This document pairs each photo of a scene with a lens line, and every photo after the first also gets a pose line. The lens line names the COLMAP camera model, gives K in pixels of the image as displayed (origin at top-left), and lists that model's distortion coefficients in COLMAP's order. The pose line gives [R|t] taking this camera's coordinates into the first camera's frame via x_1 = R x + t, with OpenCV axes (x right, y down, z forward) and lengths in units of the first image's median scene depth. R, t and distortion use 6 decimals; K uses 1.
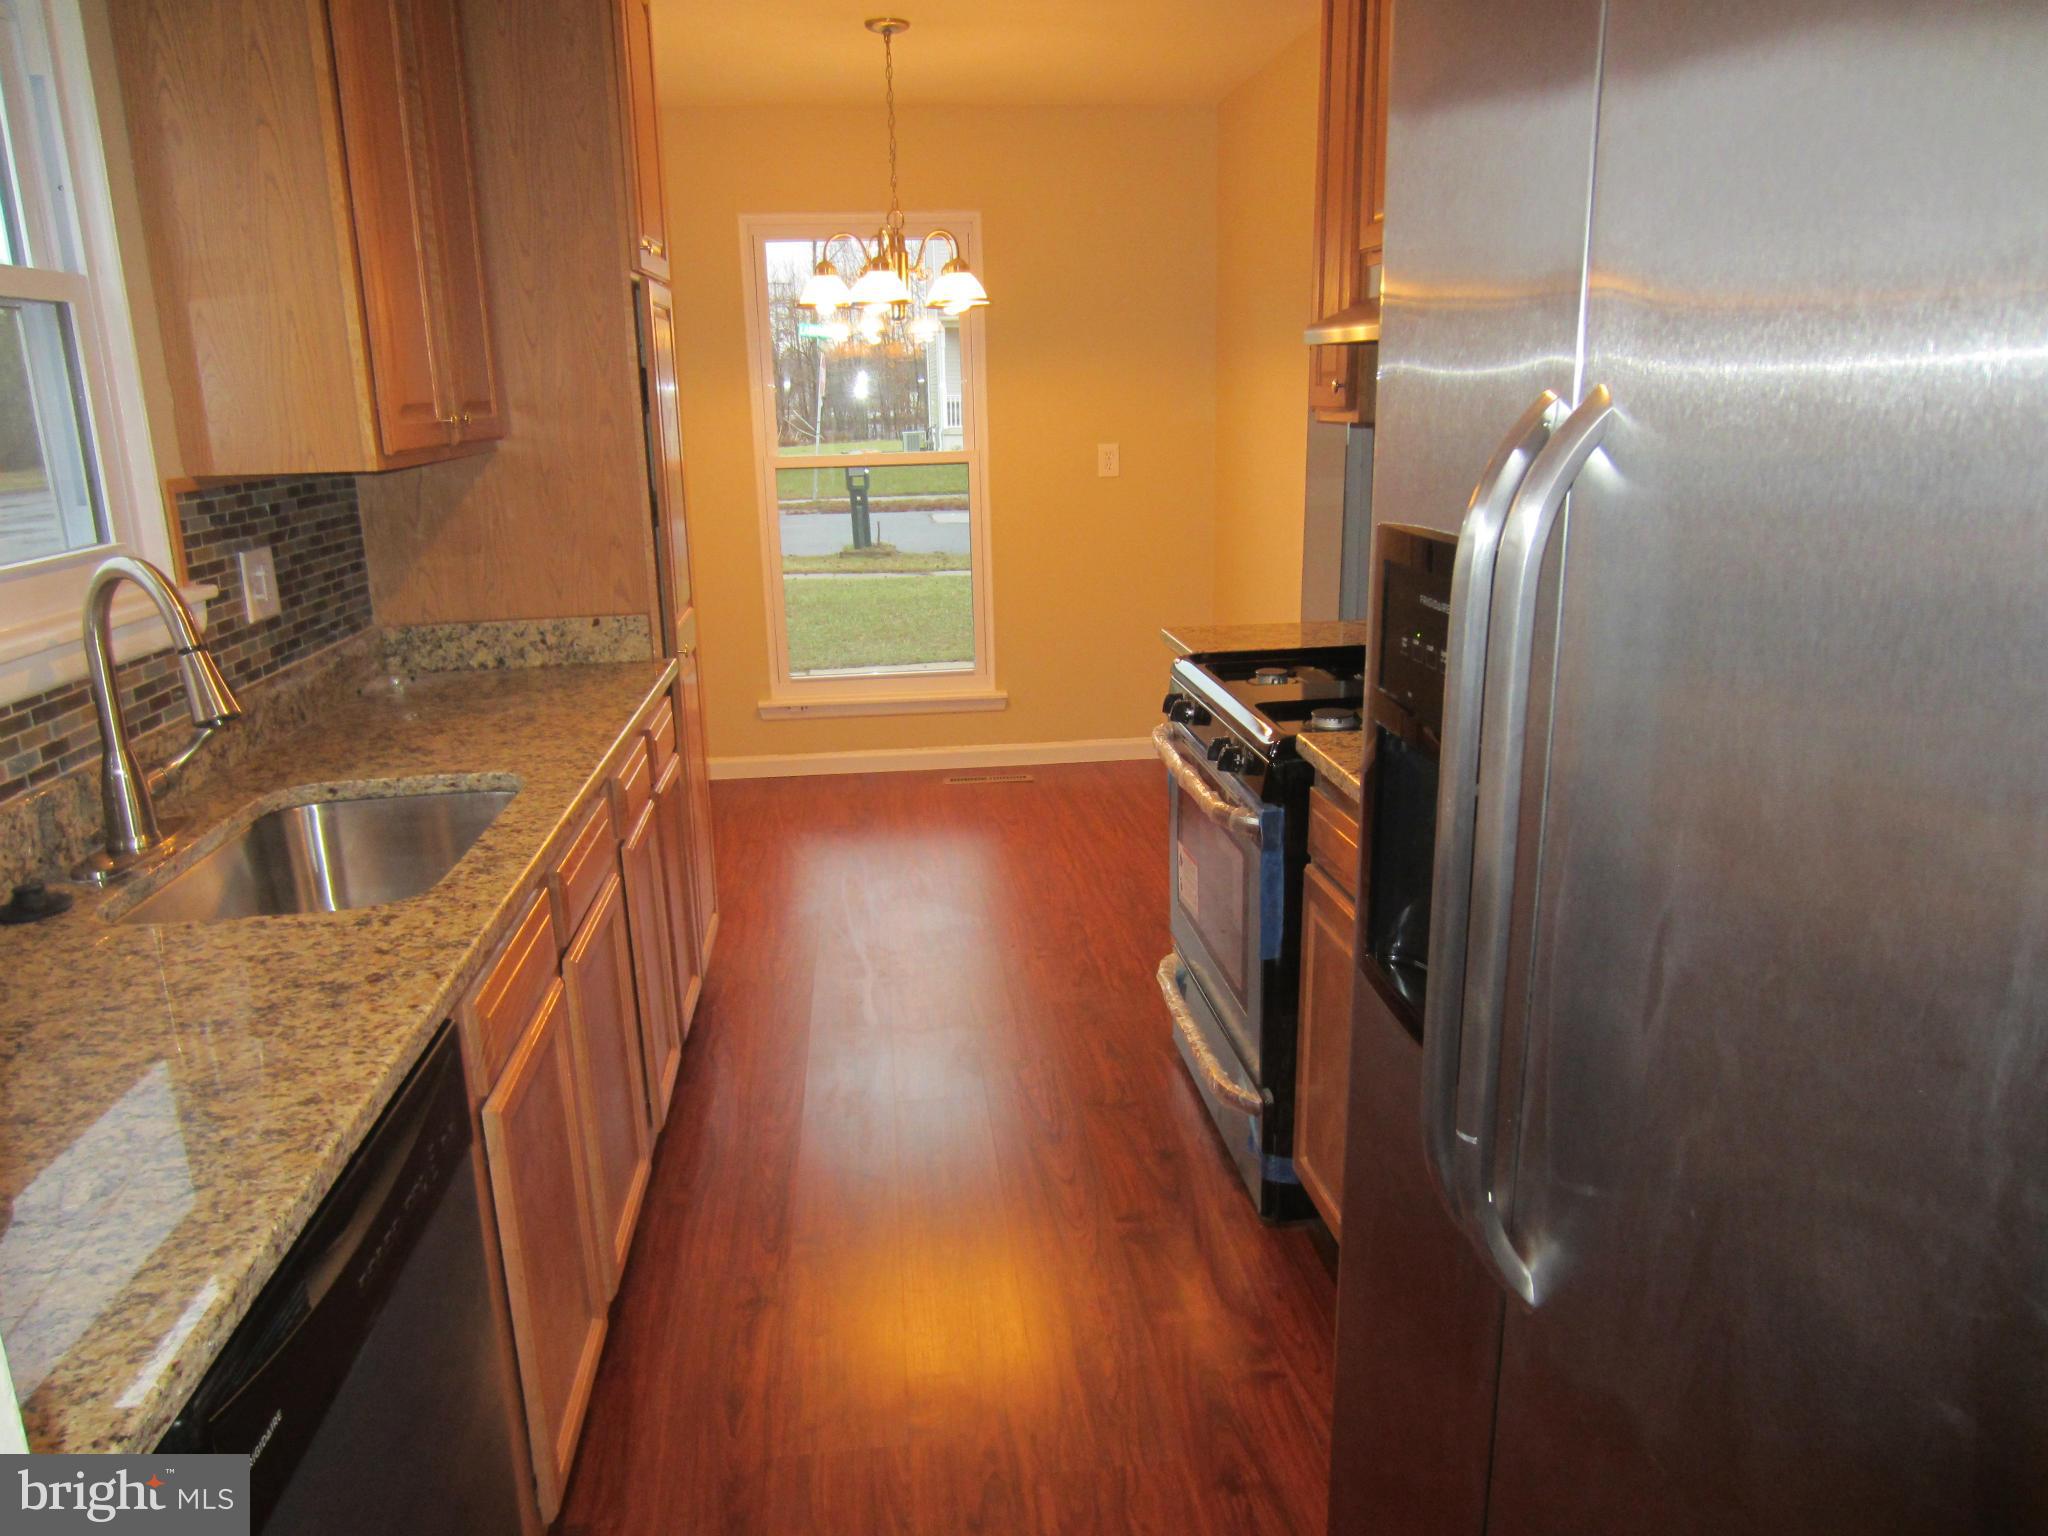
lens RADIAL K [[1484.1, 0, 1026.0], [0, 1484.1, 763.8], [0, 0, 1]] dist [-0.021958, 0.011700]
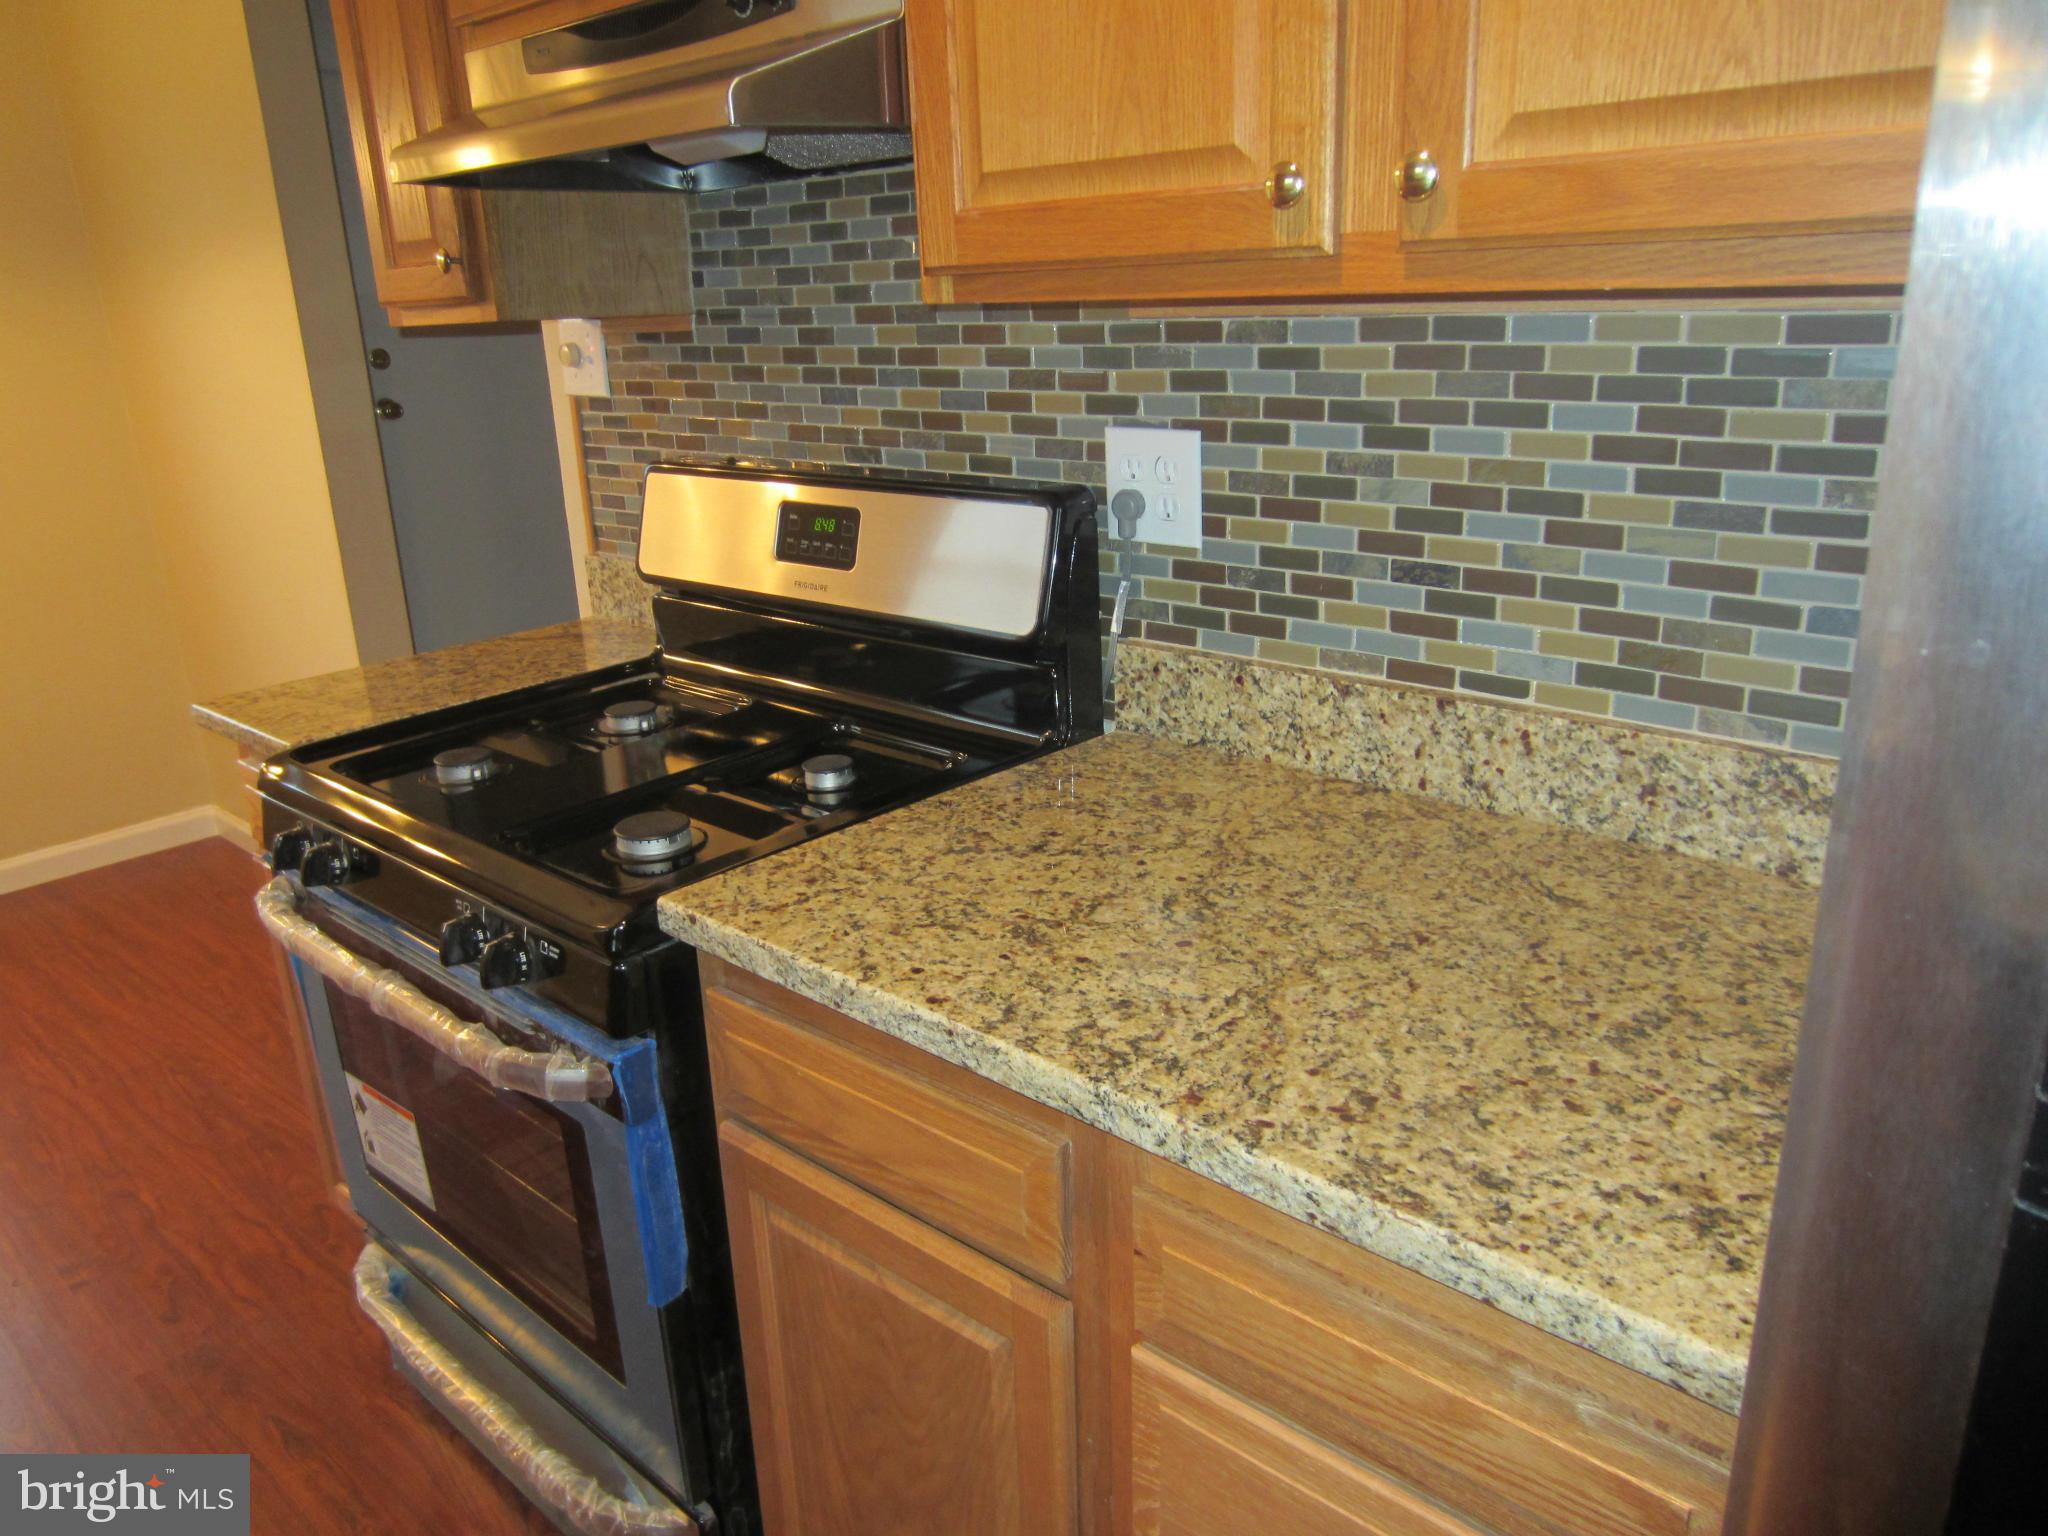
lens RADIAL K [[1448.5, 0, 1028.0], [0, 1448.5, 770.2], [0, 0, 1]] dist [-0.030809, 0.009328]
pose [[0.748793, -0.215805, 0.626687, -0.027004], [0.185920, 0.975938, 0.113927, -0.091802], [-0.636194, 0.031206, 0.770898, 0.486868]]
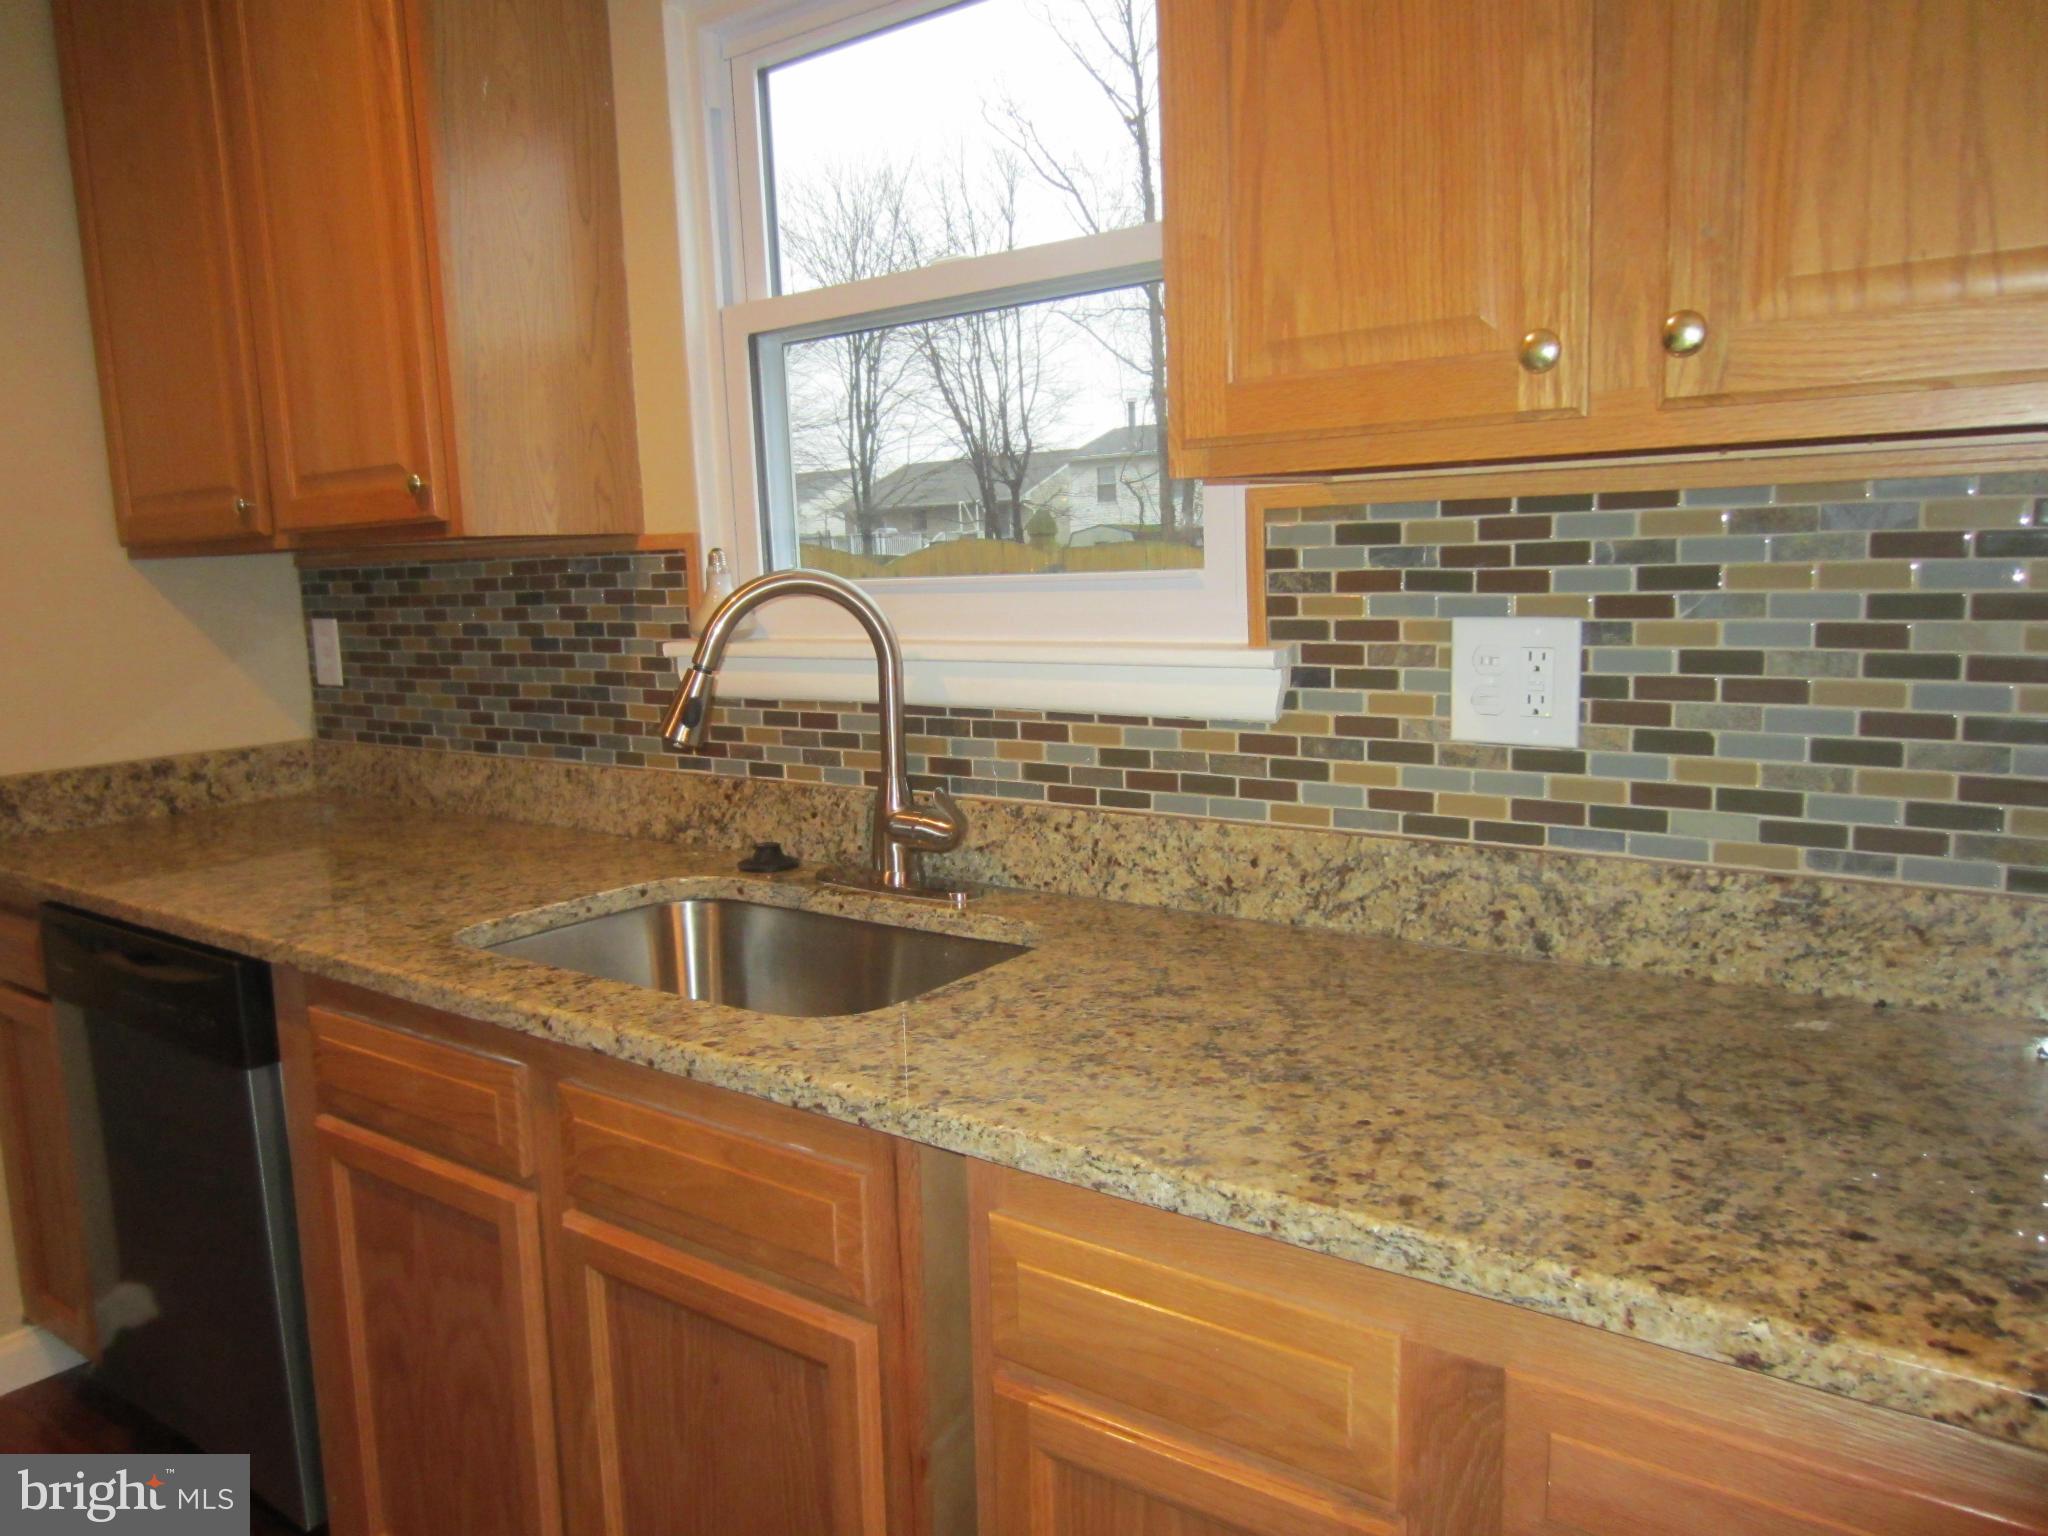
lens RADIAL K [[1448.5, 0, 1028.0], [0, 1448.5, 770.2], [0, 0, 1]] dist [-0.030809, 0.009328]
pose [[-0.665761, 0.158935, -0.729042, -0.002697], [-0.135211, 0.935179, 0.327349, -0.242653], [0.733812, 0.316511, -0.601116, 1.203003]]
